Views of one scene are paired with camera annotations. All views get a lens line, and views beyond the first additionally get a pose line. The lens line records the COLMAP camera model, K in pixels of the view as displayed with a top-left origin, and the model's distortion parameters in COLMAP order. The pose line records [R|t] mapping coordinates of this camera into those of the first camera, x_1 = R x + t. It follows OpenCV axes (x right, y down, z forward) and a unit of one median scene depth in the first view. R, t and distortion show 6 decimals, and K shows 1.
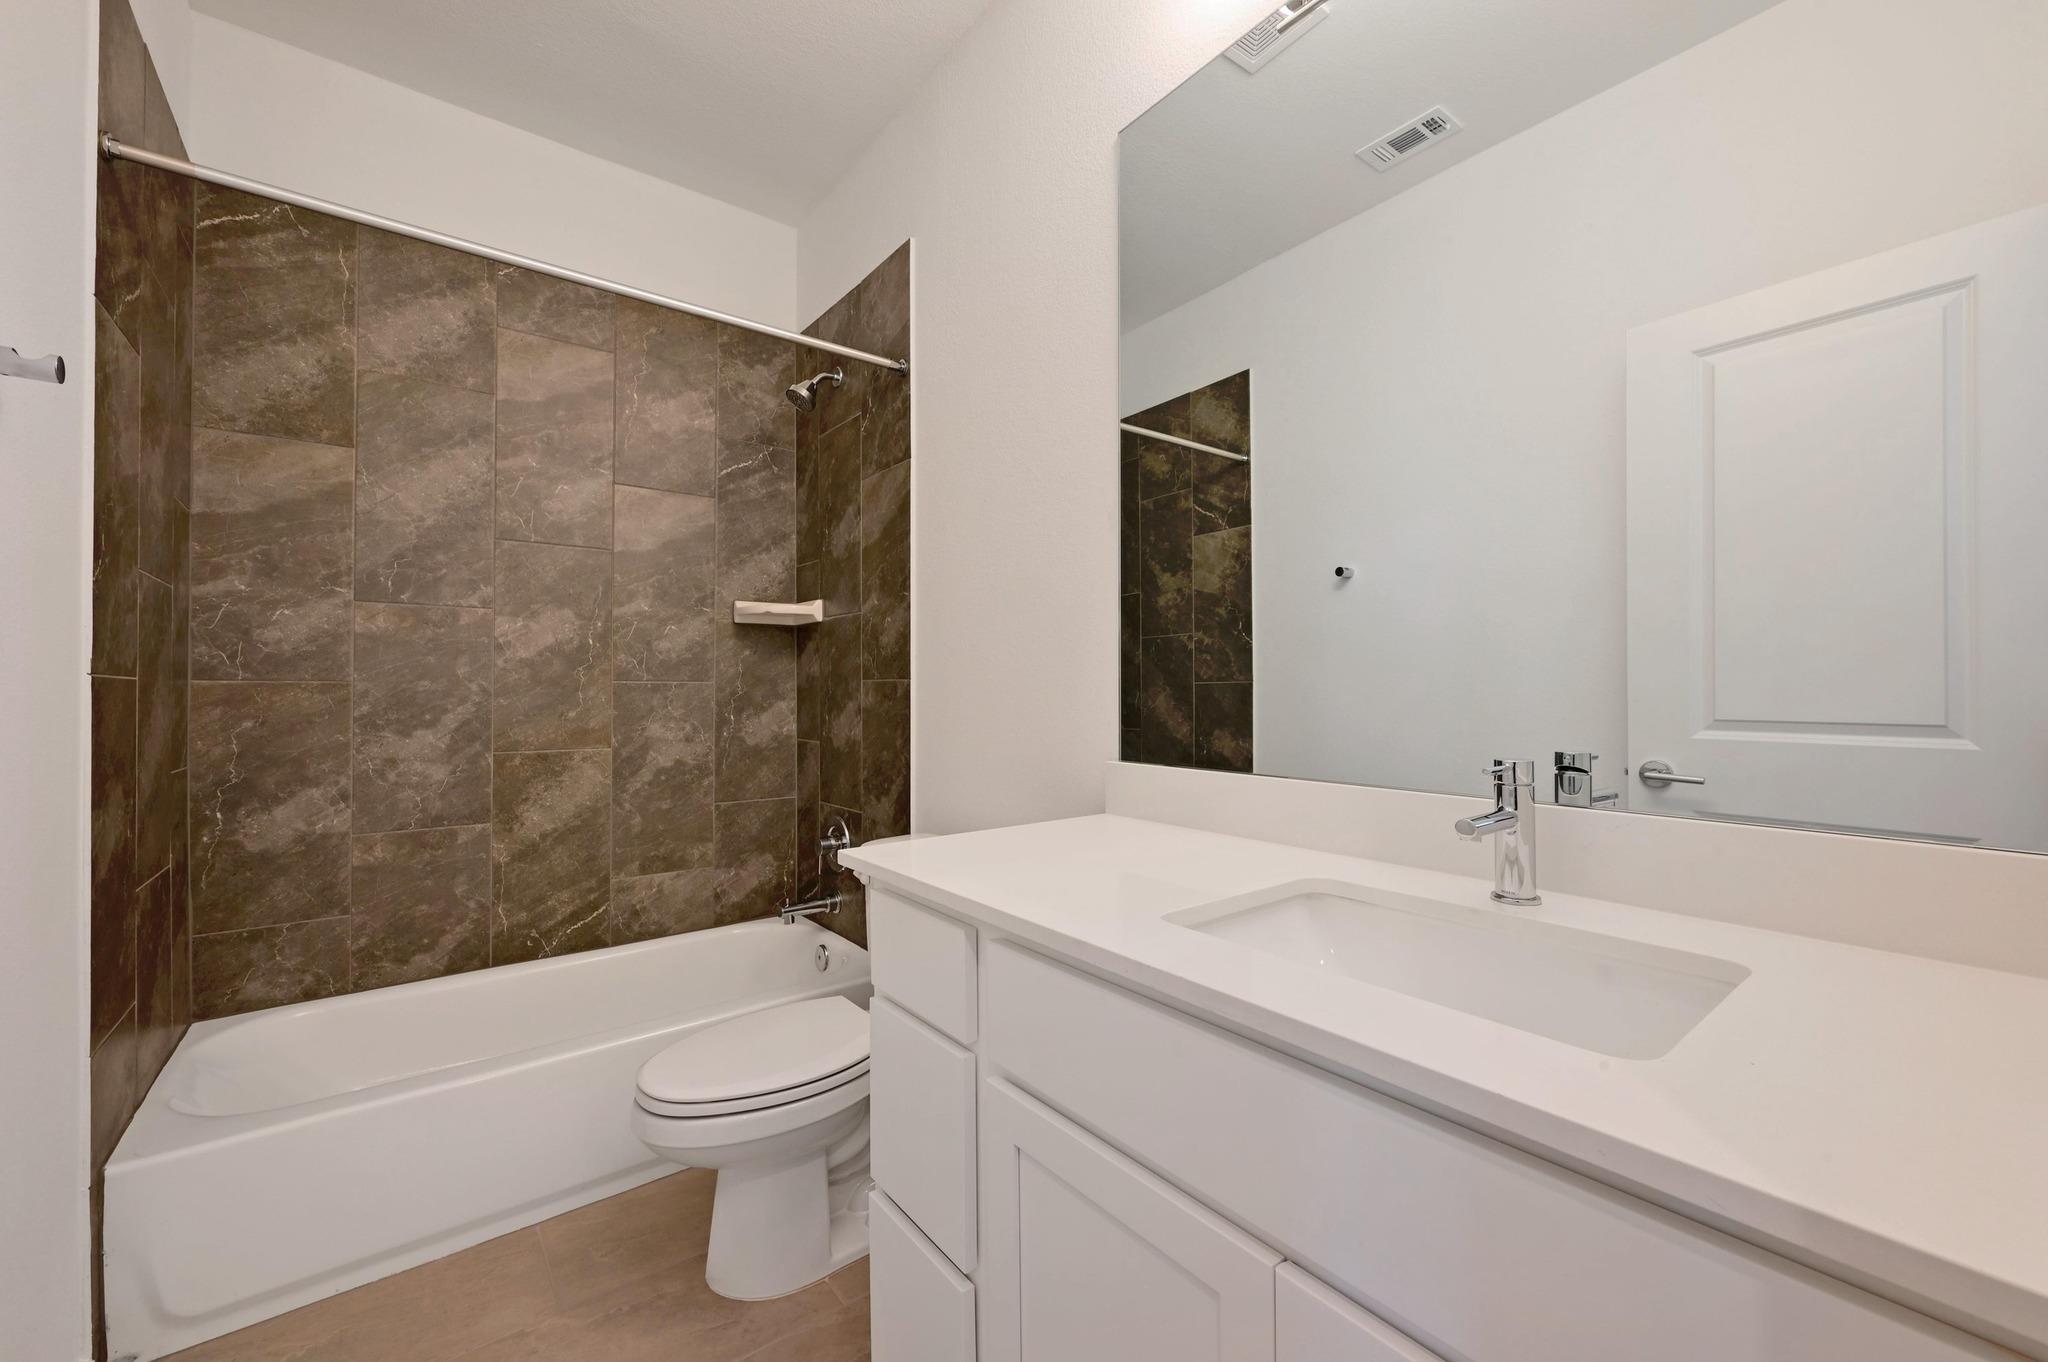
lens RADIAL K [[808.2, 0, 1025.9], [0, 808.2, 688.9], [0, 0, 1]] dist [0.002517, 0.000325]
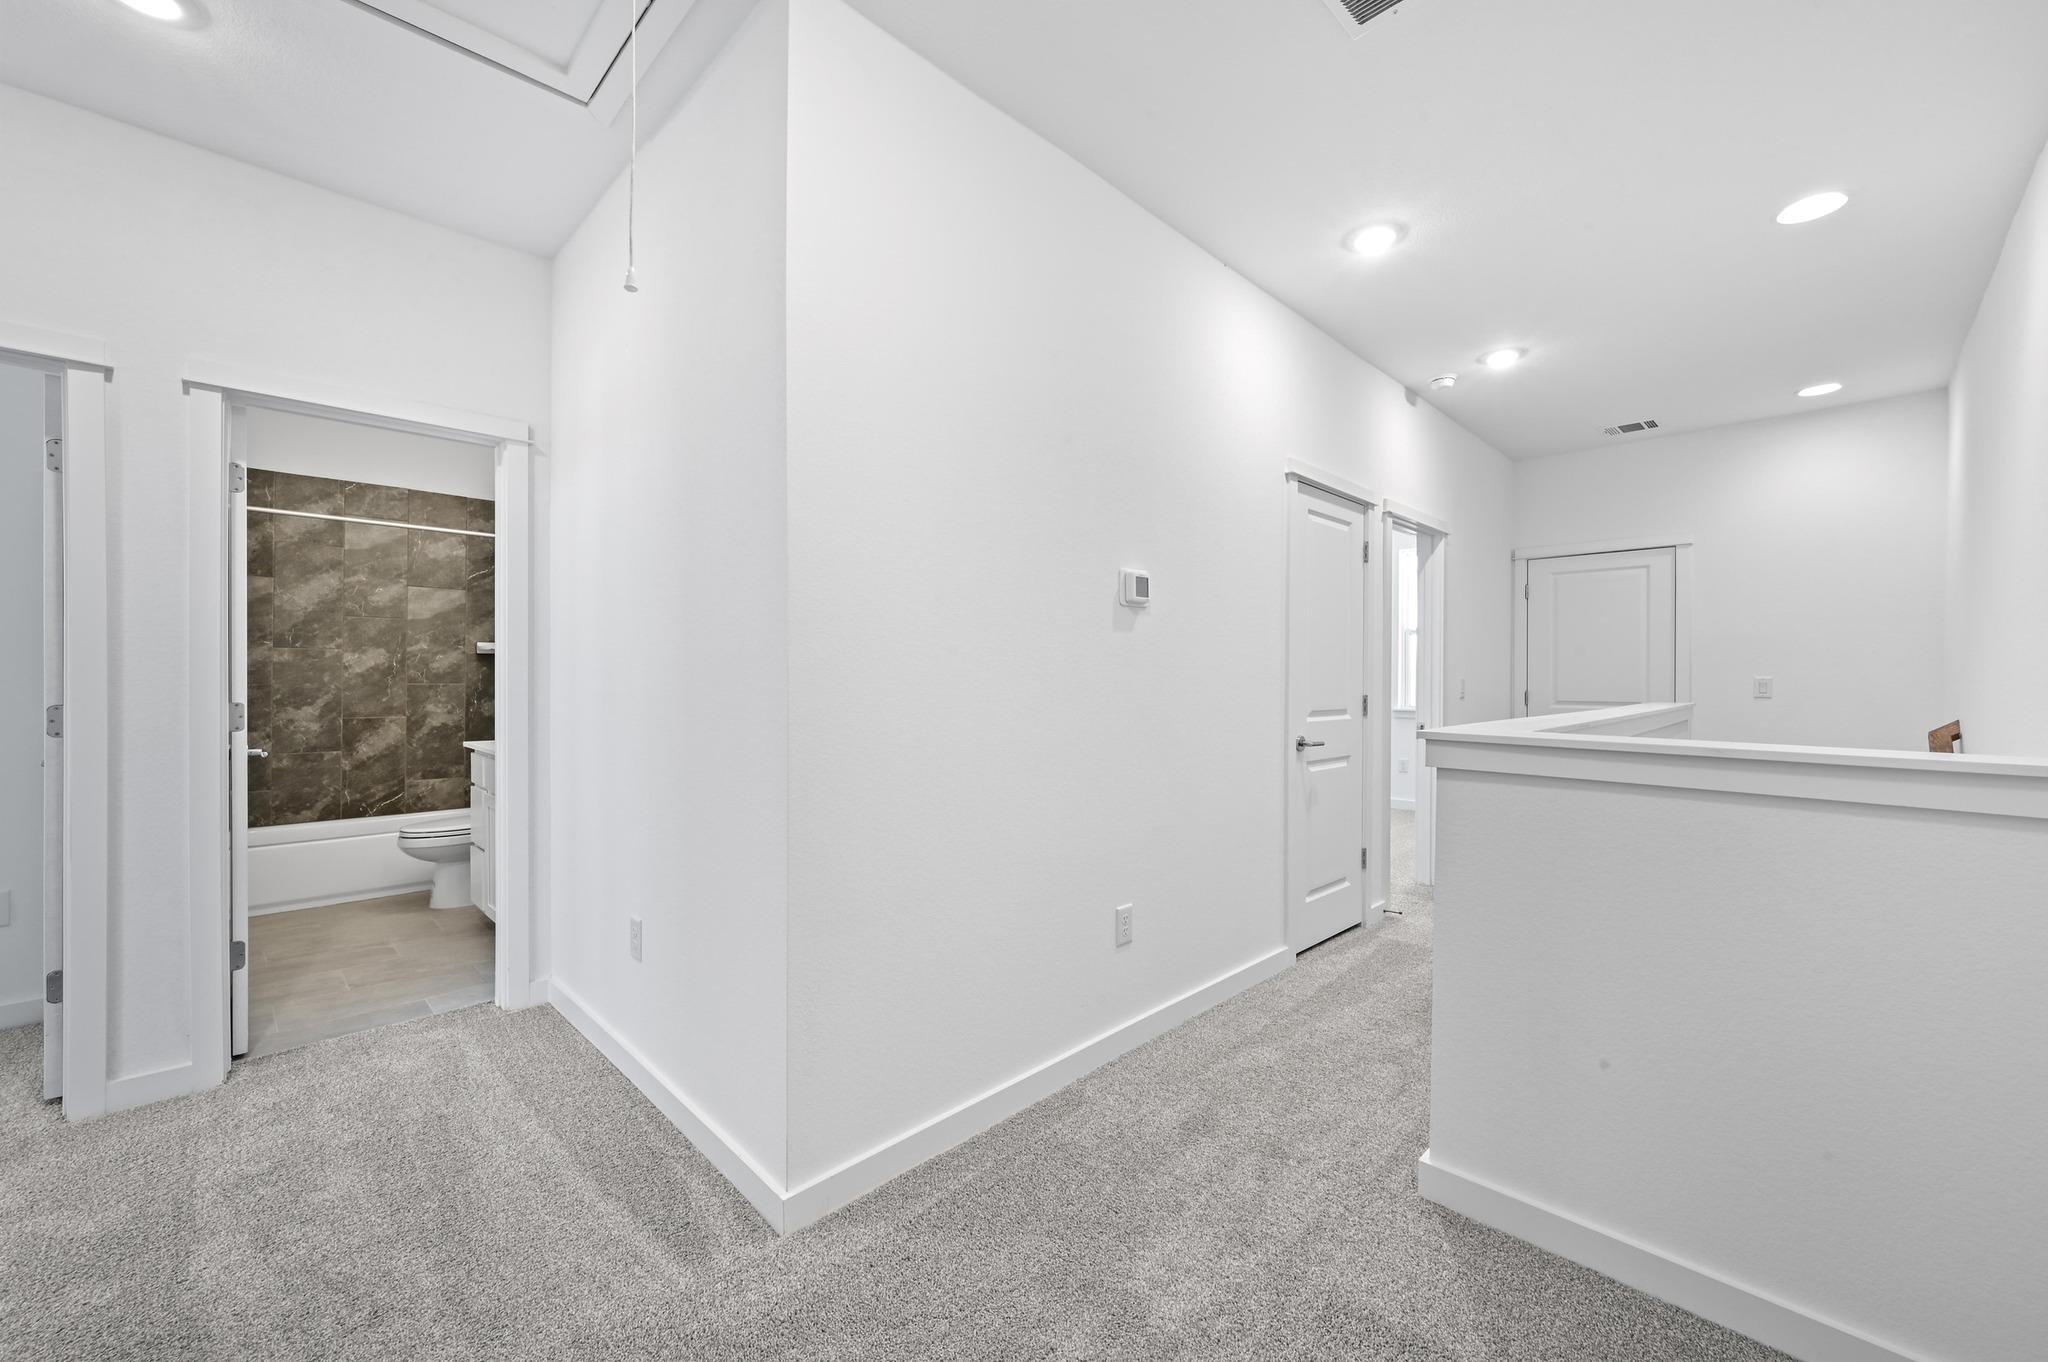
lens RADIAL K [[808.2, 0, 1021.2], [0, 808.2, 684.8], [0, 0, 1]] dist [0.002517, 0.000325]
pose [[0.992787, 0.007143, 0.119679, 0.819850], [-0.008177, 0.999933, 0.008153, -0.037268], [-0.119613, -0.009073, 0.992779, -1.267558]]
